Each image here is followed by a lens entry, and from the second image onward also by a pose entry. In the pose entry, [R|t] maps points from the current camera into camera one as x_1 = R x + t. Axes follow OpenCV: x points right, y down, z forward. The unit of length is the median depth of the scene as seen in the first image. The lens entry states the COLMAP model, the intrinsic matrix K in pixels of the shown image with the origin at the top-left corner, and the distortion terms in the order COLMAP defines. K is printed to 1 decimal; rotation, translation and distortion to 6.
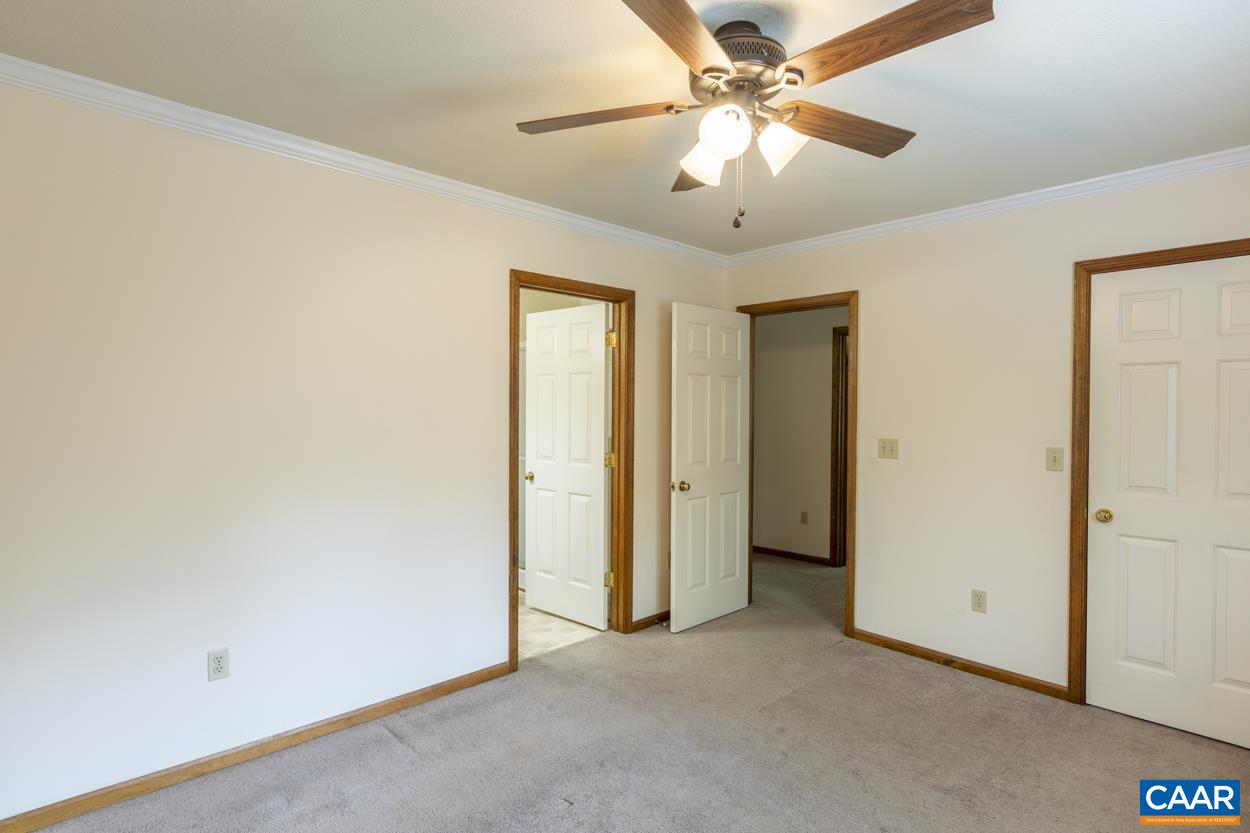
lens RADIAL K [[634.6, 0, 625.0], [0, 634.6, 416.5], [0, 0, 1]] dist [0.000153, -0.000006]
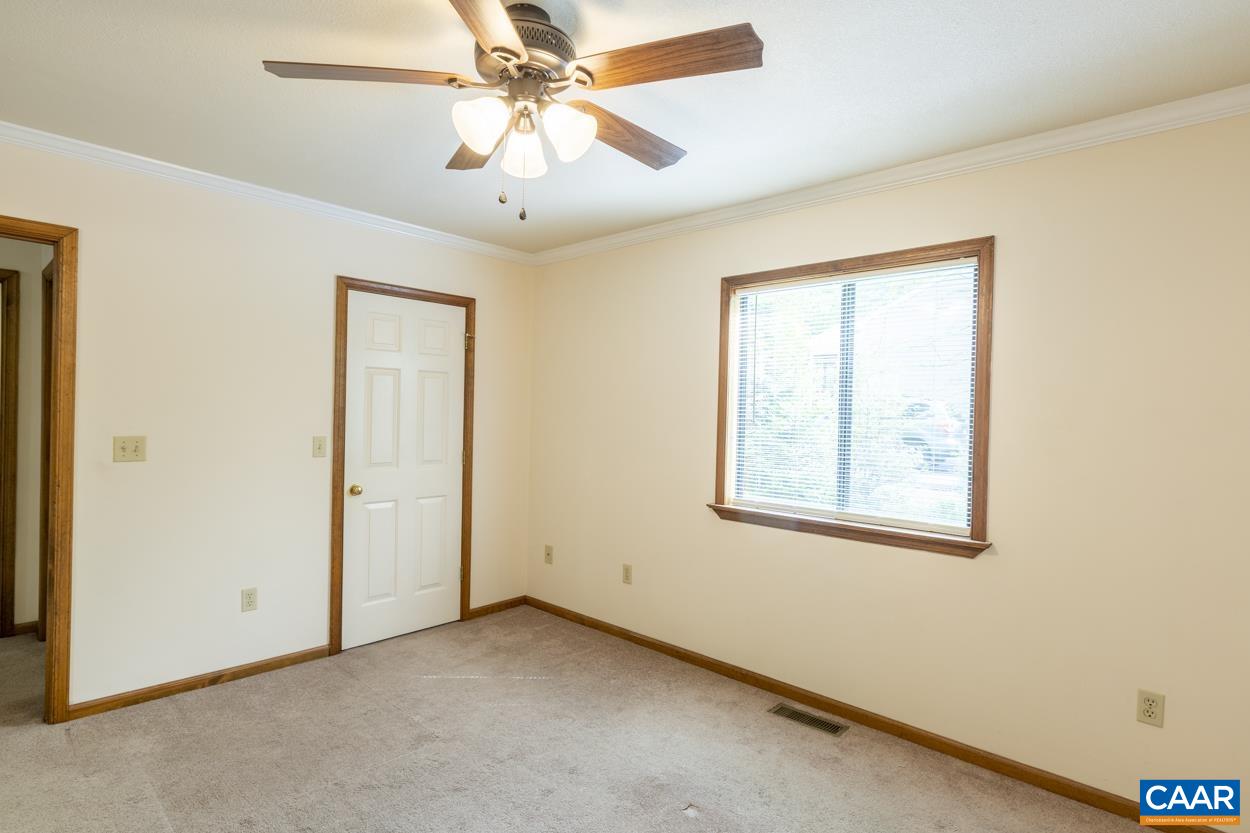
lens RADIAL K [[654.7, 0, 620.5], [0, 654.7, 414.5], [0, 0, 1]] dist [0.001363, 0.000141]
pose [[-0.072549, -0.015510, 0.997244, -0.515316], [-0.015018, 0.999783, 0.014457, -0.014247], [-0.997252, -0.013928, -0.072766, 0.563781]]
